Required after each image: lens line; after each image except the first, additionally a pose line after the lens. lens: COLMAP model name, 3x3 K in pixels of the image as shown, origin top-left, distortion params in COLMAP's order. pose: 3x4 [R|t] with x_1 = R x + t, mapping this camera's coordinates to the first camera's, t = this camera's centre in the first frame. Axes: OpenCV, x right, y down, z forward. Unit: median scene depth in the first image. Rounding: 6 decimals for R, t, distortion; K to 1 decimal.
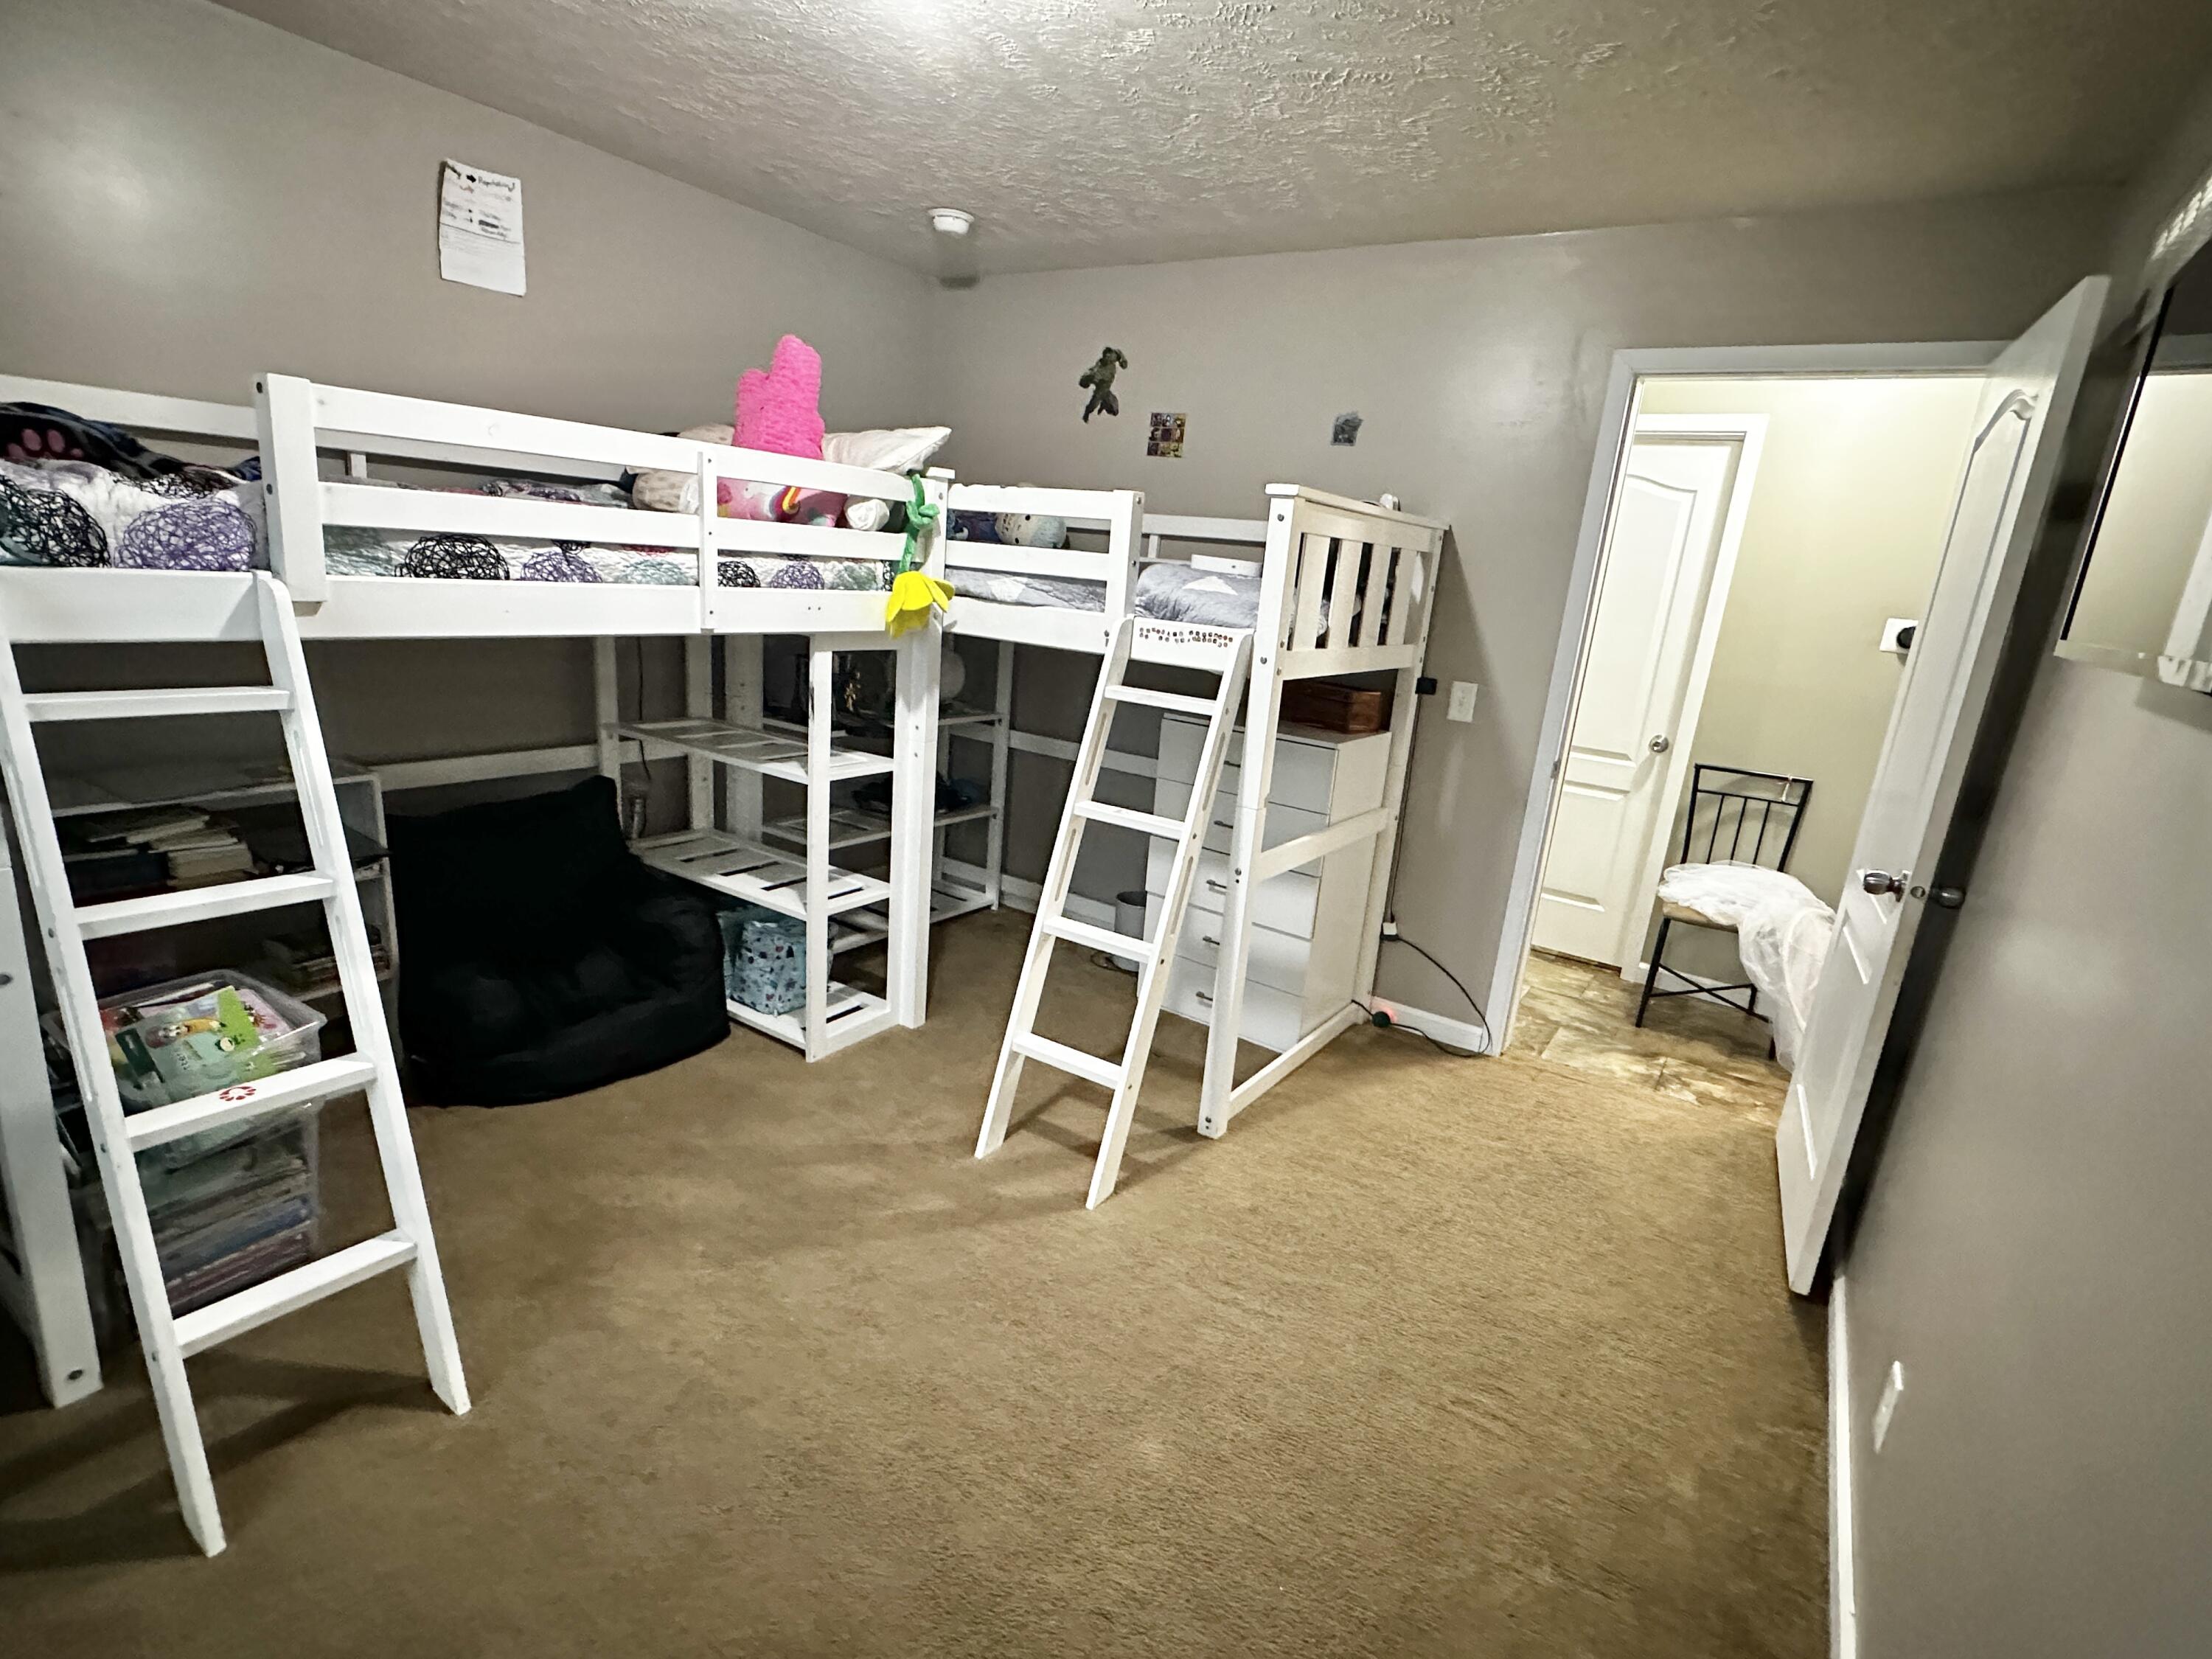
lens RADIAL K [[1077.0, 0, 1105.0], [0, 1077.0, 837.3], [0, 0, 1]] dist [-0.001043, -0.000409]
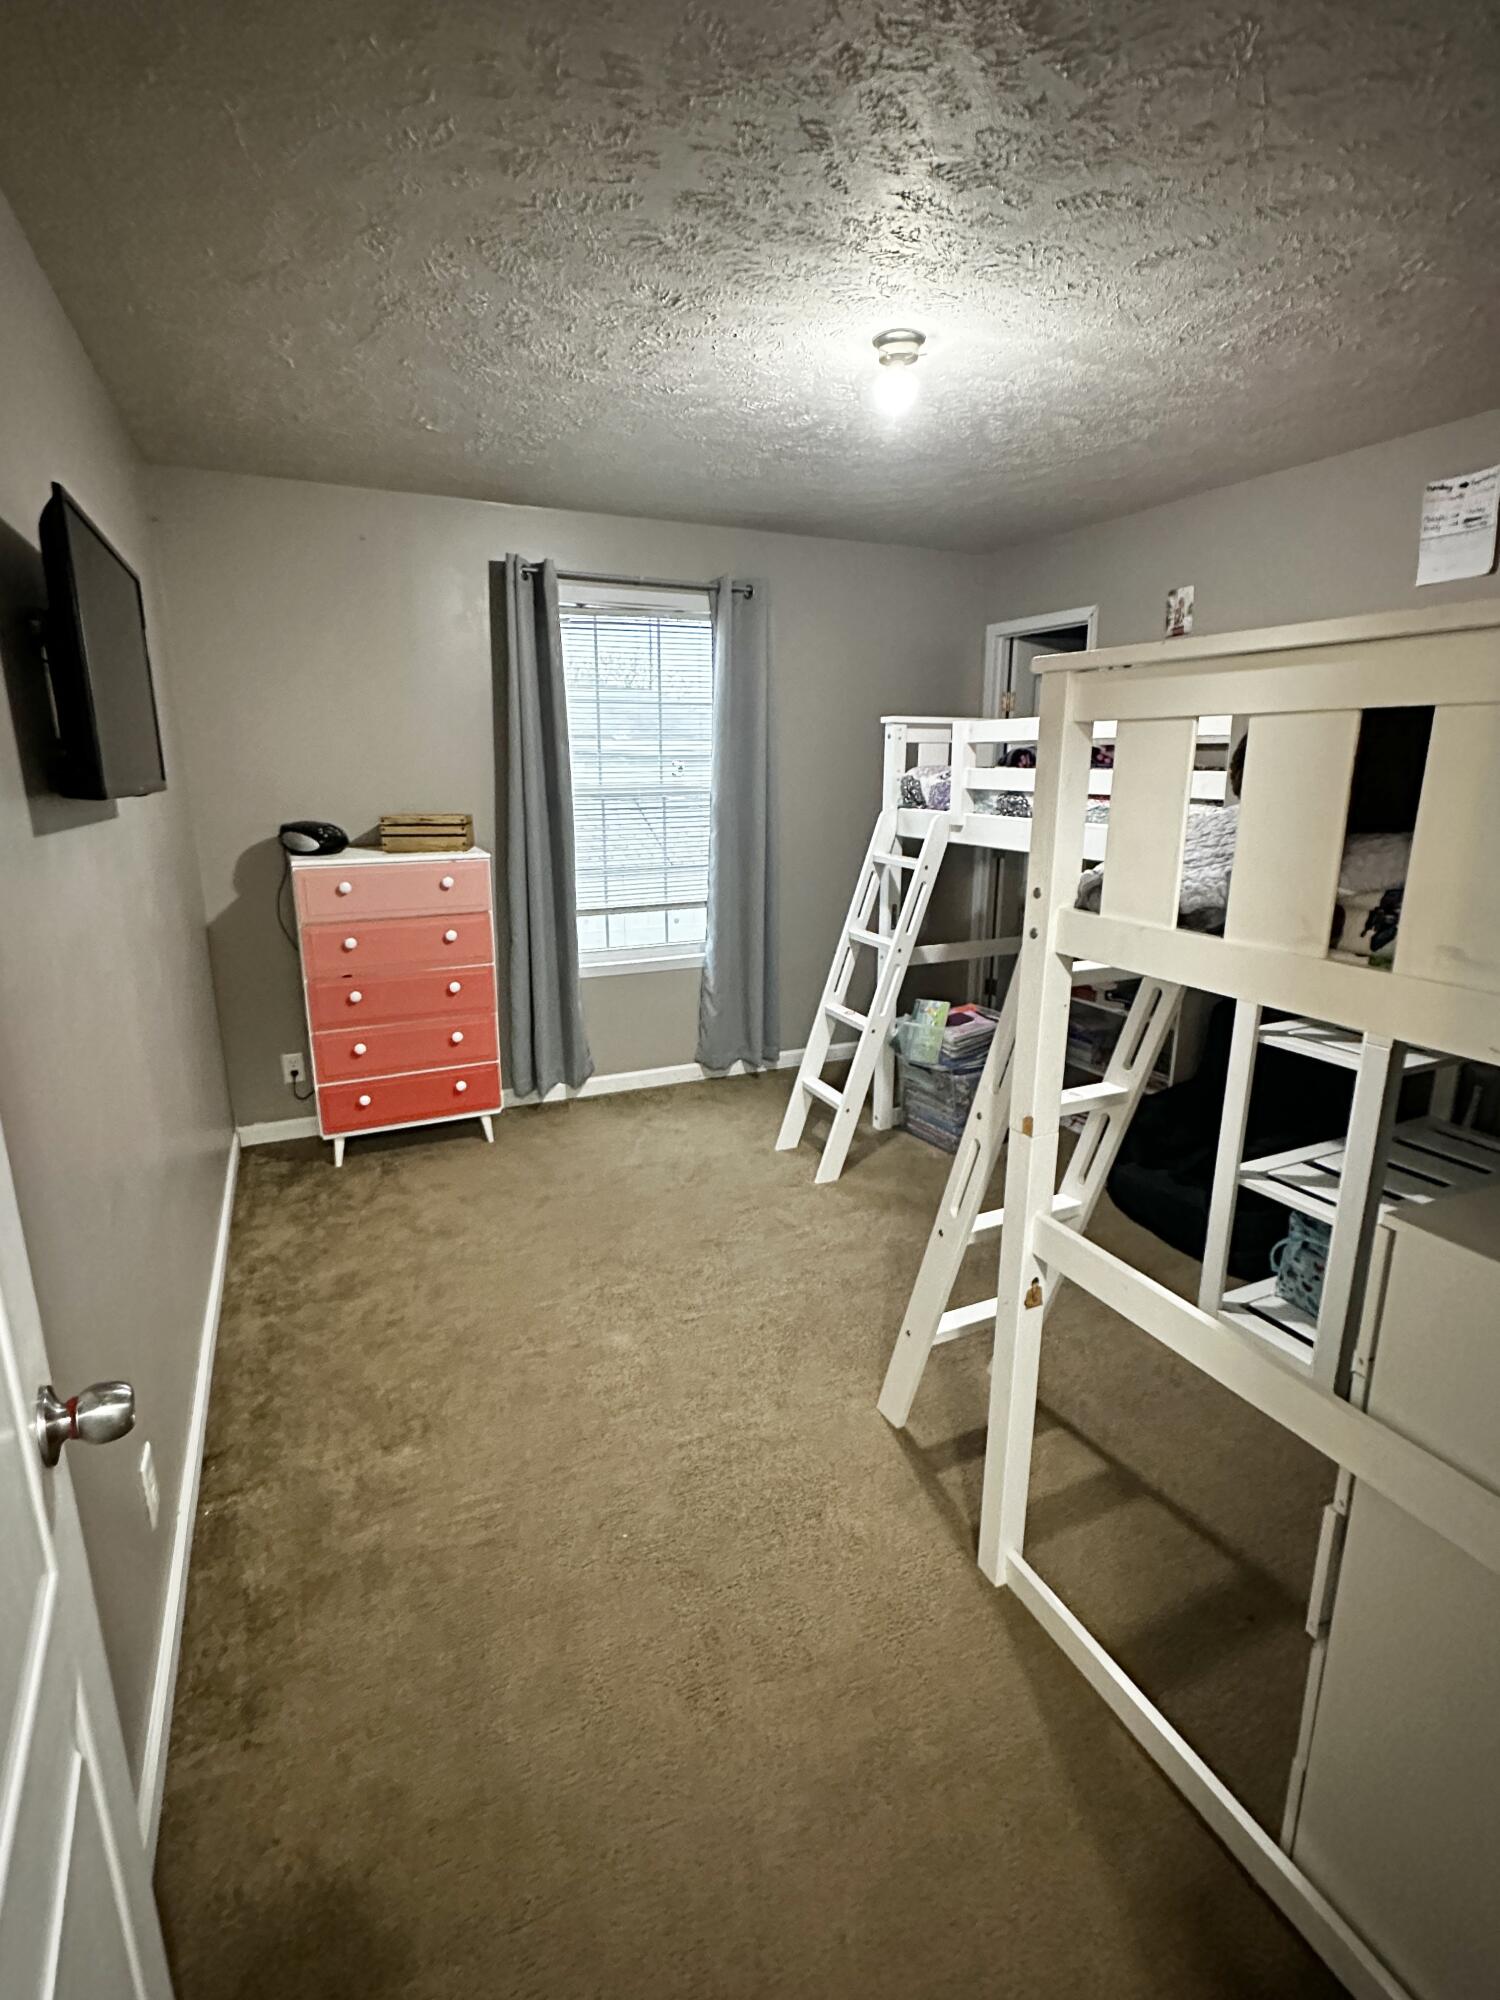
lens RADIAL K [[973.8, 0, 750.9], [0, 973.8, 998.9], [0, 0, 1]] dist [-0.001043, -0.000409]
pose [[-0.520876, 0.120900, -0.845027, 0.943708], [-0.259756, 0.920527, 0.291817, -0.302046], [0.813151, 0.371501, -0.448076, 1.398620]]
